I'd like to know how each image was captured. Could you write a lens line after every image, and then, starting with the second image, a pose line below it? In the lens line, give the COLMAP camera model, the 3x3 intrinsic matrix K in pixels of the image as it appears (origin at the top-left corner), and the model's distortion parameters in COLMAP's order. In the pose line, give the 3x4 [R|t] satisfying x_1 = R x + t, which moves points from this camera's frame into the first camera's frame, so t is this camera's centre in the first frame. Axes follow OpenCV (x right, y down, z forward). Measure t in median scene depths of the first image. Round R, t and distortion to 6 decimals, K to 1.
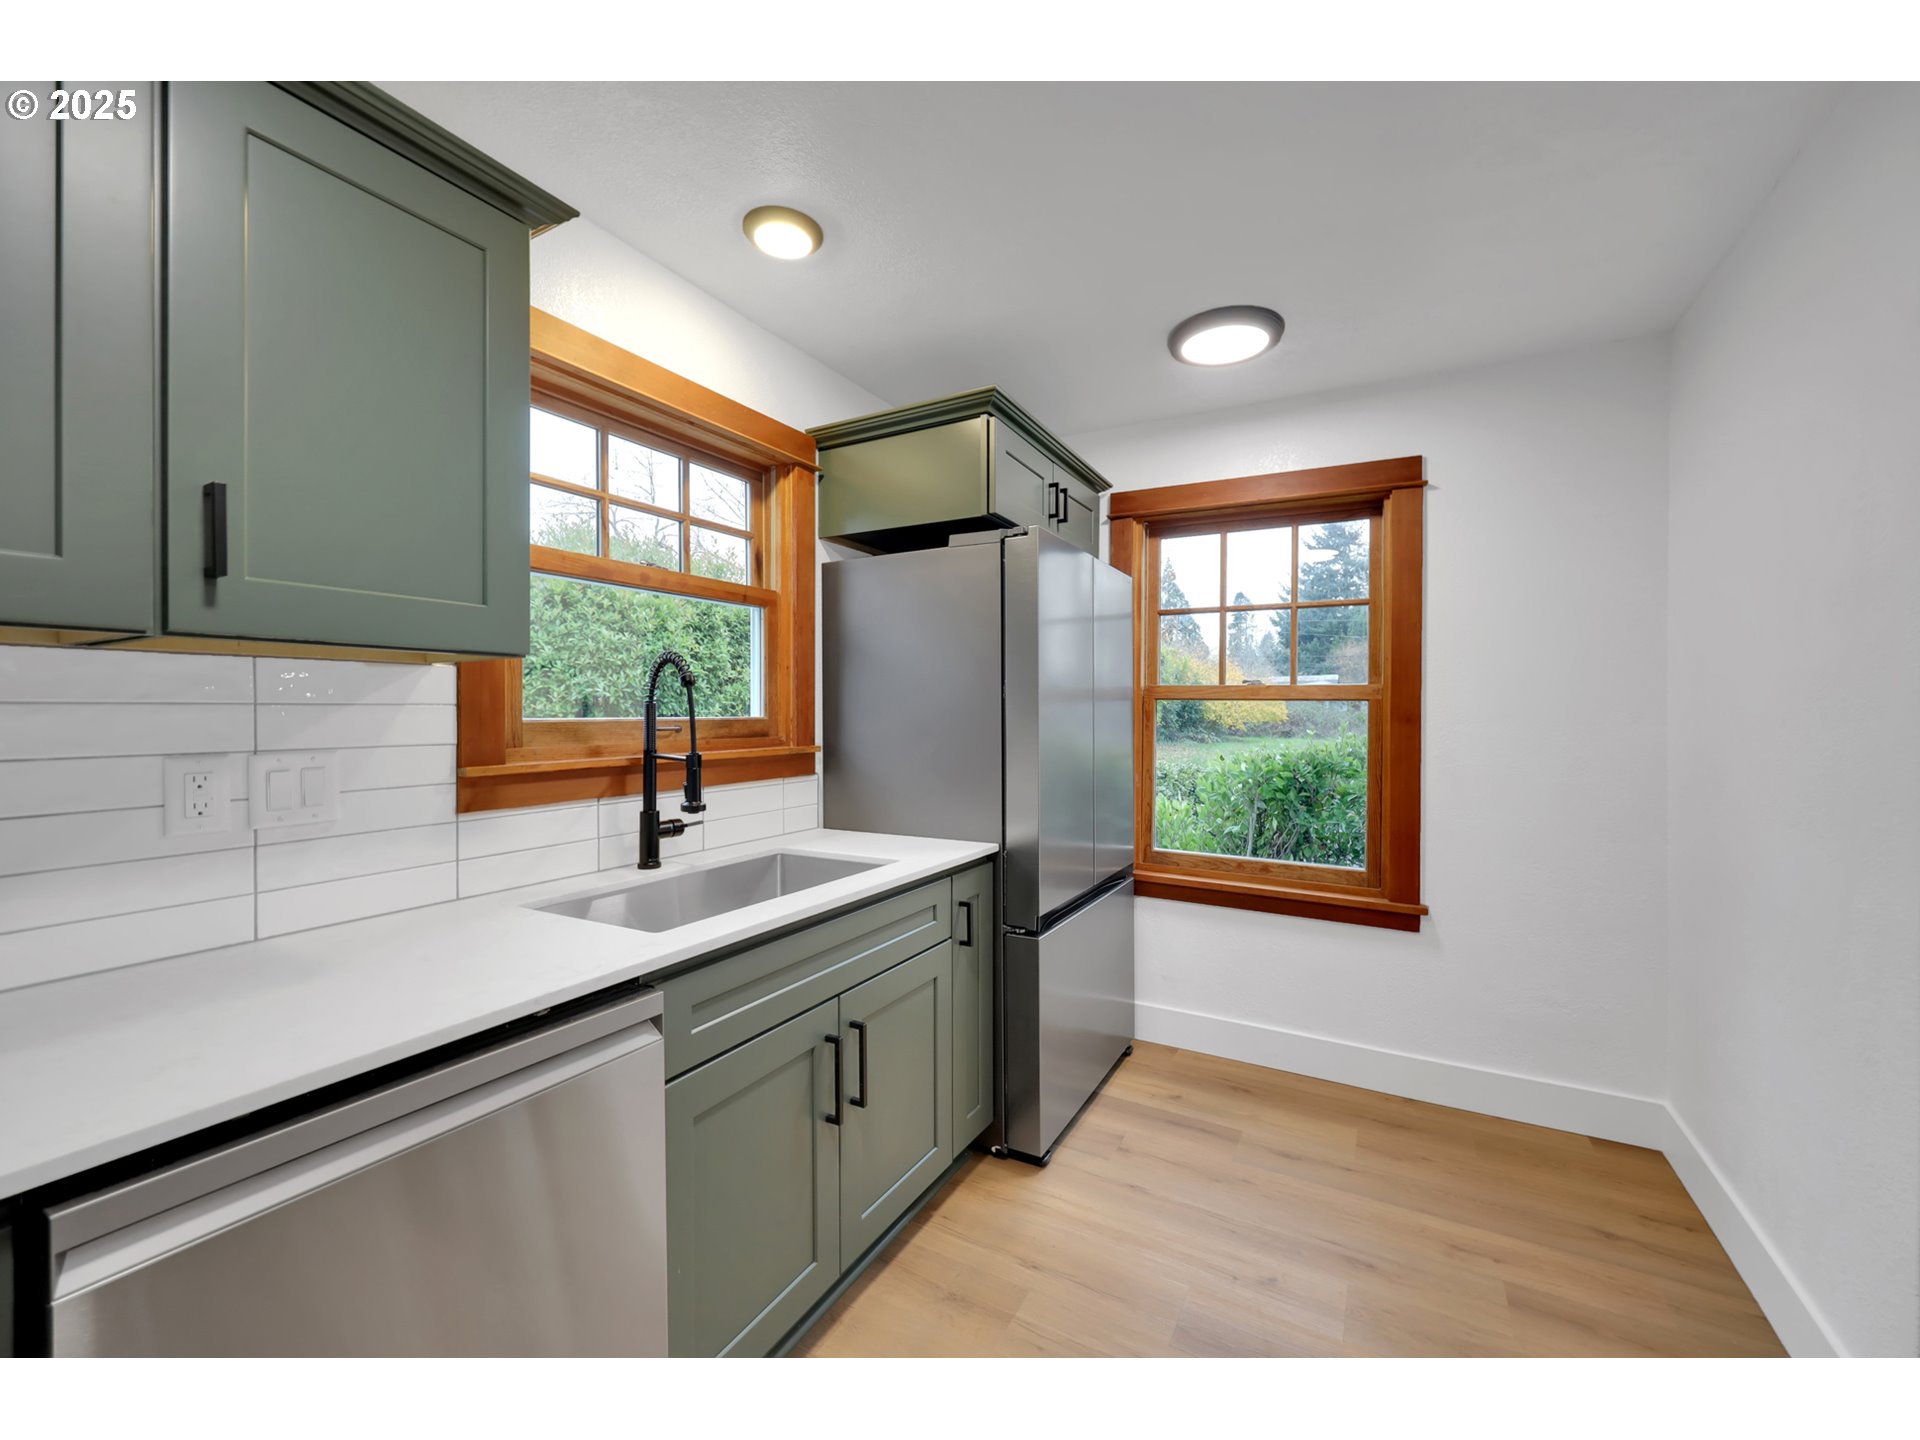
lens RADIAL K [[770.0, 0, 964.3], [0, 770.0, 714.3], [0, 0, 1]] dist [-0.001919, -0.000146]
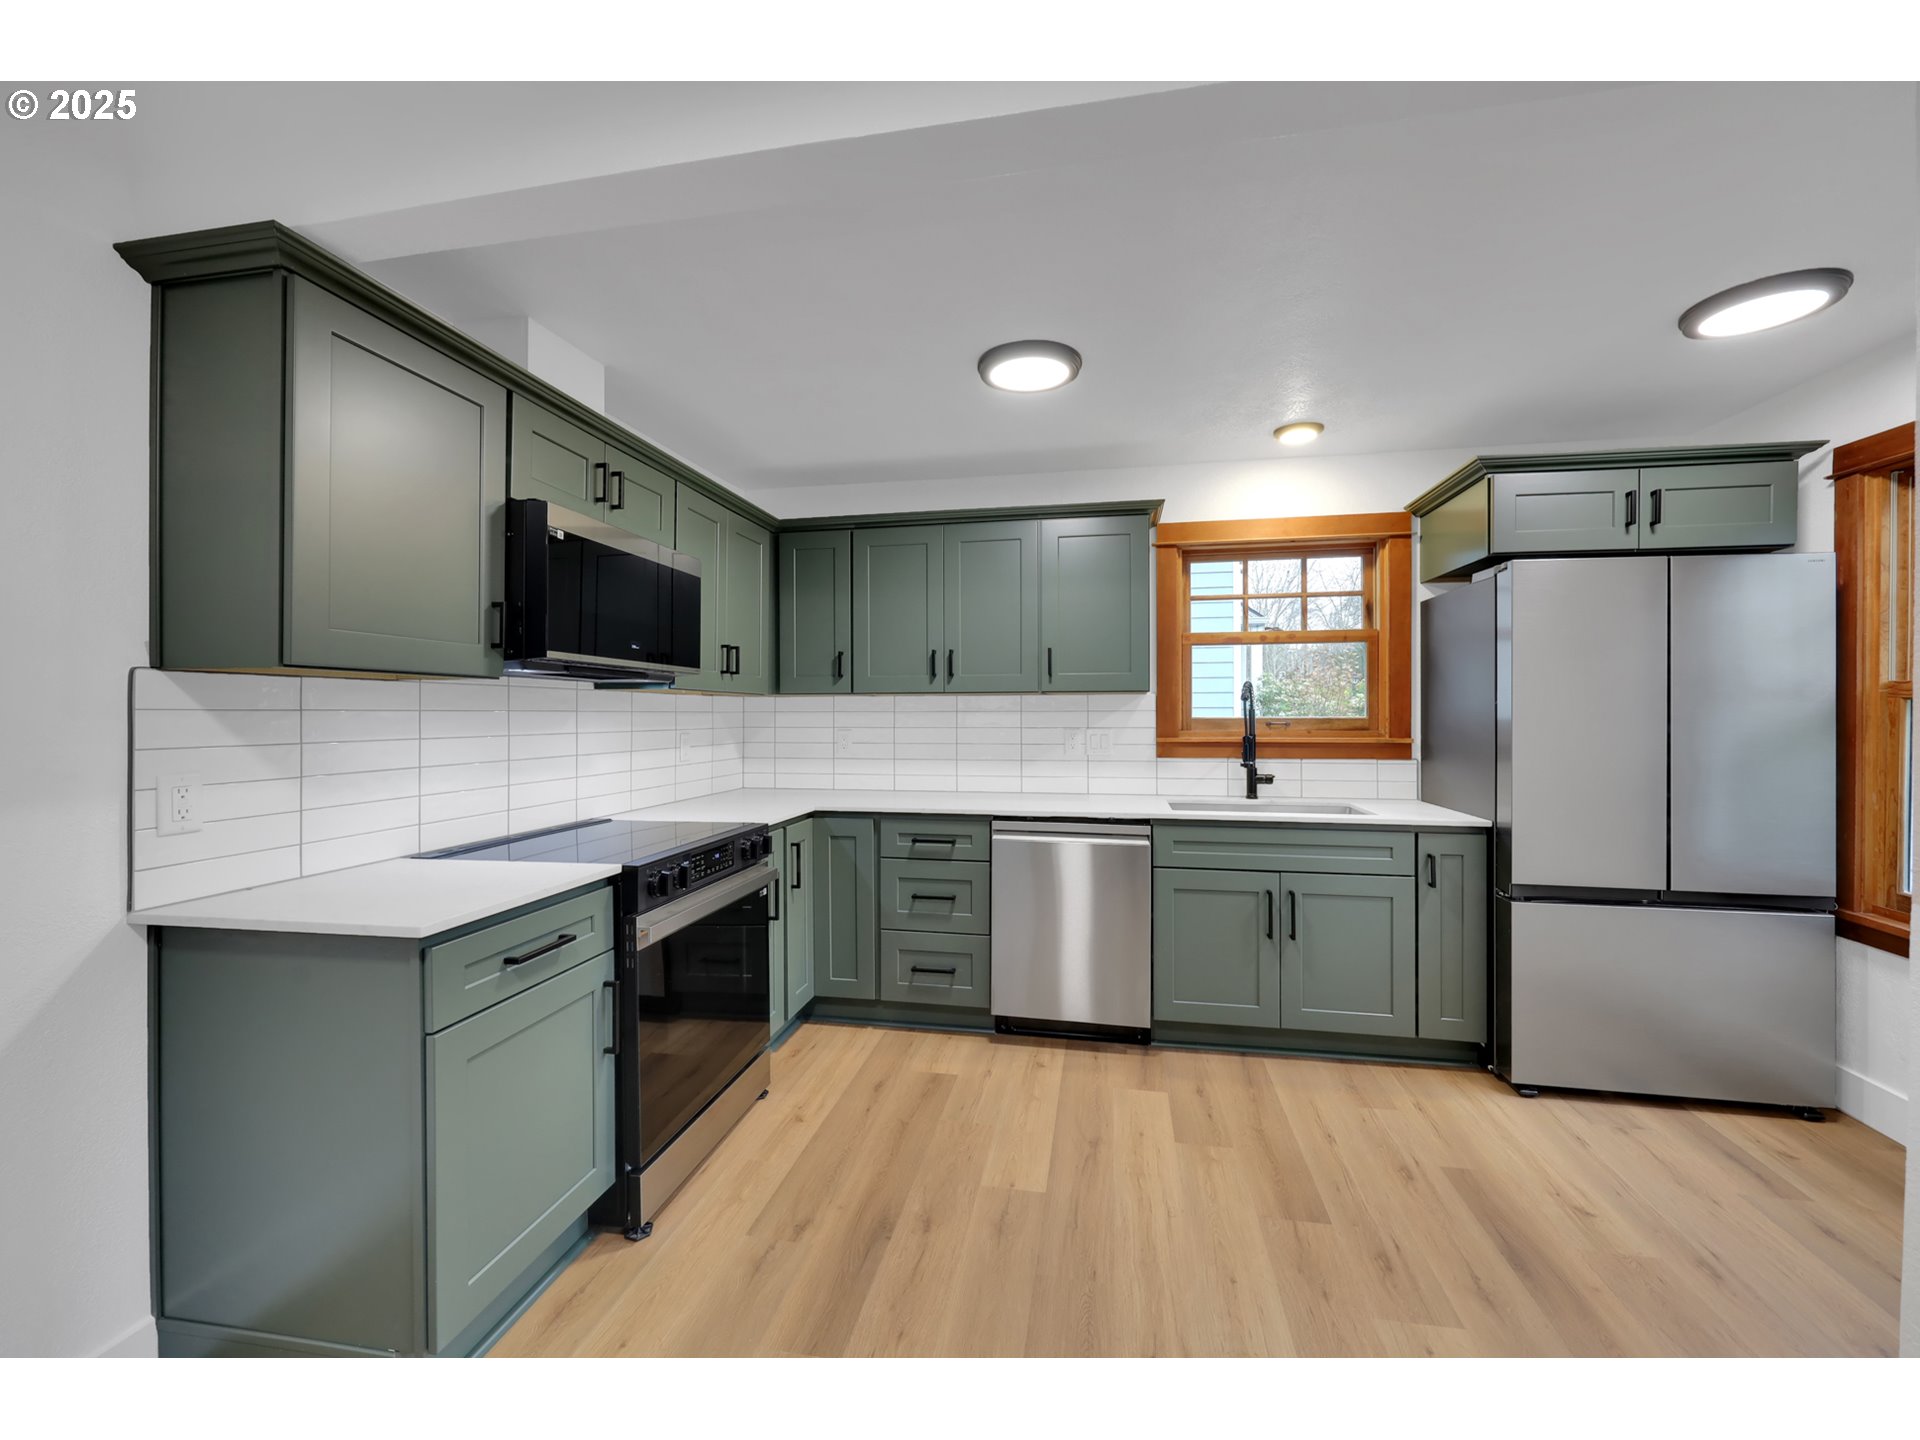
lens RADIAL K [[770.0, 0, 964.3], [0, 770.0, 714.3], [0, 0, 1]] dist [-0.001919, -0.000146]
pose [[0.311655, 0.003560, -0.950189, 0.909780], [-0.001218, 0.999994, 0.003347, -0.005880], [0.950195, 0.000114, 0.311657, -0.181246]]
